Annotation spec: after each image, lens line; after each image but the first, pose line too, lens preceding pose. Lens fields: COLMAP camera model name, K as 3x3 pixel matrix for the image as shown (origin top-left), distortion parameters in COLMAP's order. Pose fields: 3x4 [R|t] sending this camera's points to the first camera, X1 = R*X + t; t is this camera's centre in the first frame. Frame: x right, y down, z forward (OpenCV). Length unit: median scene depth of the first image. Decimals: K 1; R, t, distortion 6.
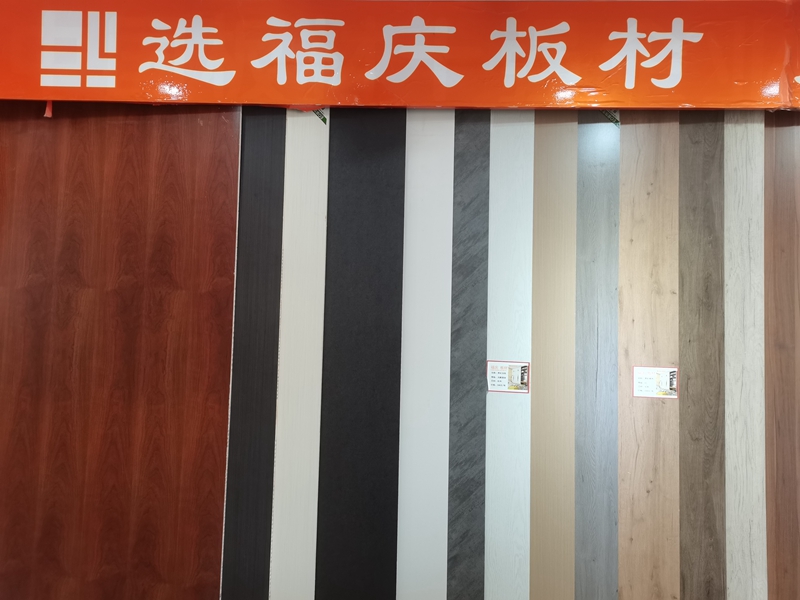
lens RADIAL K [[607.0, 0, 400.0], [0, 607.0, 300.0], [0, 0, 1]] dist [0.058387, -0.051121]
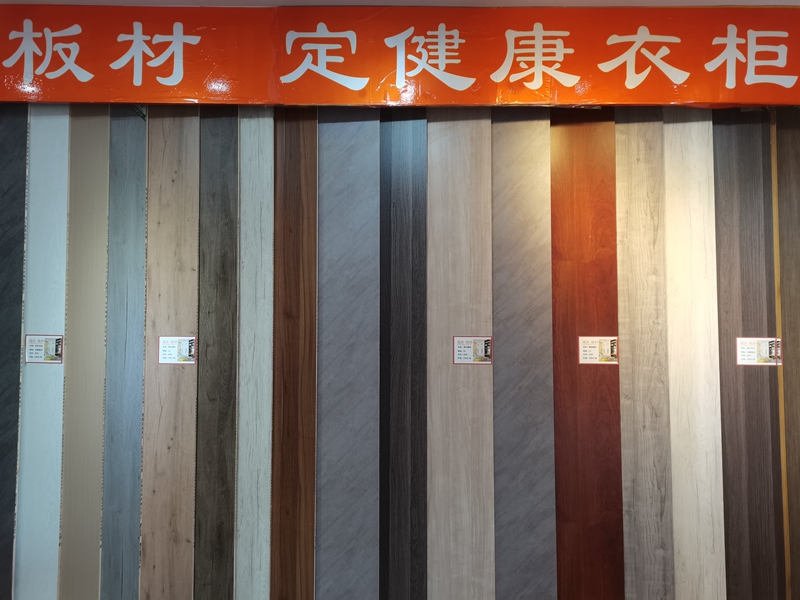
lens RADIAL K [[610.5, 0, 400.0], [0, 610.5, 300.0], [0, 0, 1]] dist [0.044914, -0.027858]
pose [[0.998981, -0.018802, 0.041033, 0.777838], [0.018641, 0.999817, 0.004286, 0.046010], [-0.041106, -0.003516, 0.999149, -0.131727]]
